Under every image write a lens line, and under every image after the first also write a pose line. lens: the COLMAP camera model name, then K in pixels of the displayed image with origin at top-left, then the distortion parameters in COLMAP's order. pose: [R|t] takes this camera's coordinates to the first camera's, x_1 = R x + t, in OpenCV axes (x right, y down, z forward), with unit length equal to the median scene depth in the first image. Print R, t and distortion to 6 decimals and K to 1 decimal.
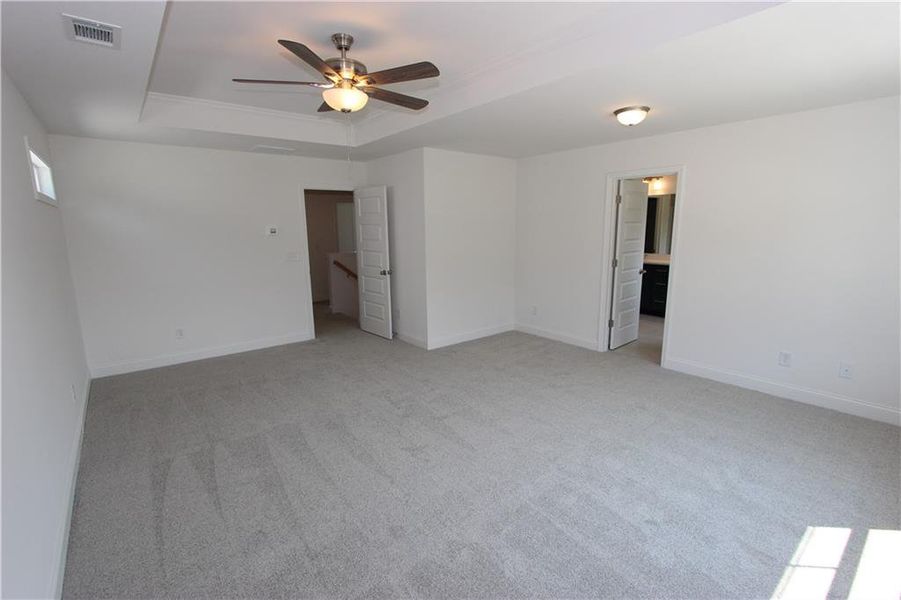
lens RADIAL K [[415.0, 0, 453.9], [0, 415.0, 296.8], [0, 0, 1]] dist [-0.007738, 0.000285]
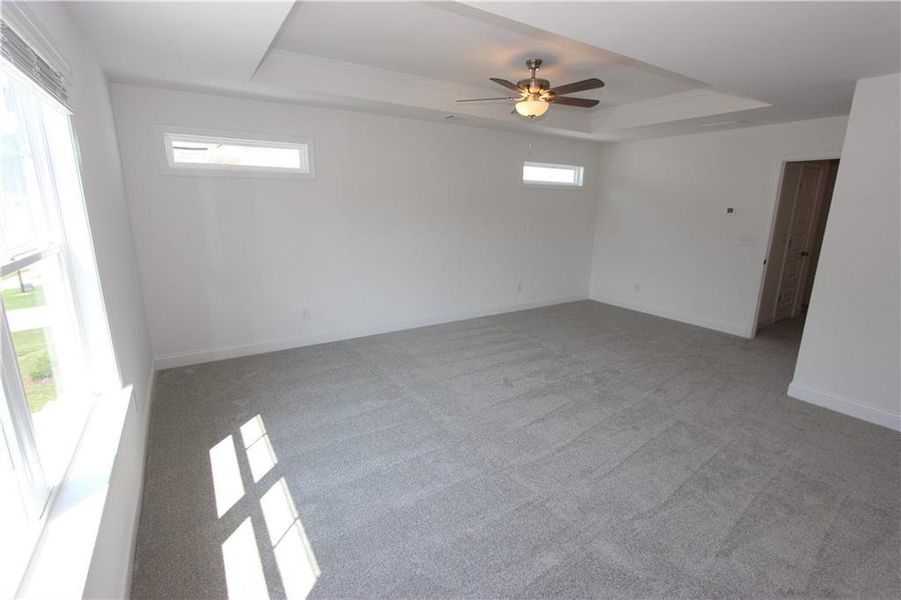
lens RADIAL K [[415.0, 0, 454.9], [0, 415.0, 301.8], [0, 0, 1]] dist [-0.007738, 0.000285]
pose [[-0.101815, 0.241195, -0.965121, 1.066303], [-0.180319, 0.949617, 0.256343, -0.159207], [0.978324, 0.200129, -0.053193, 0.848225]]
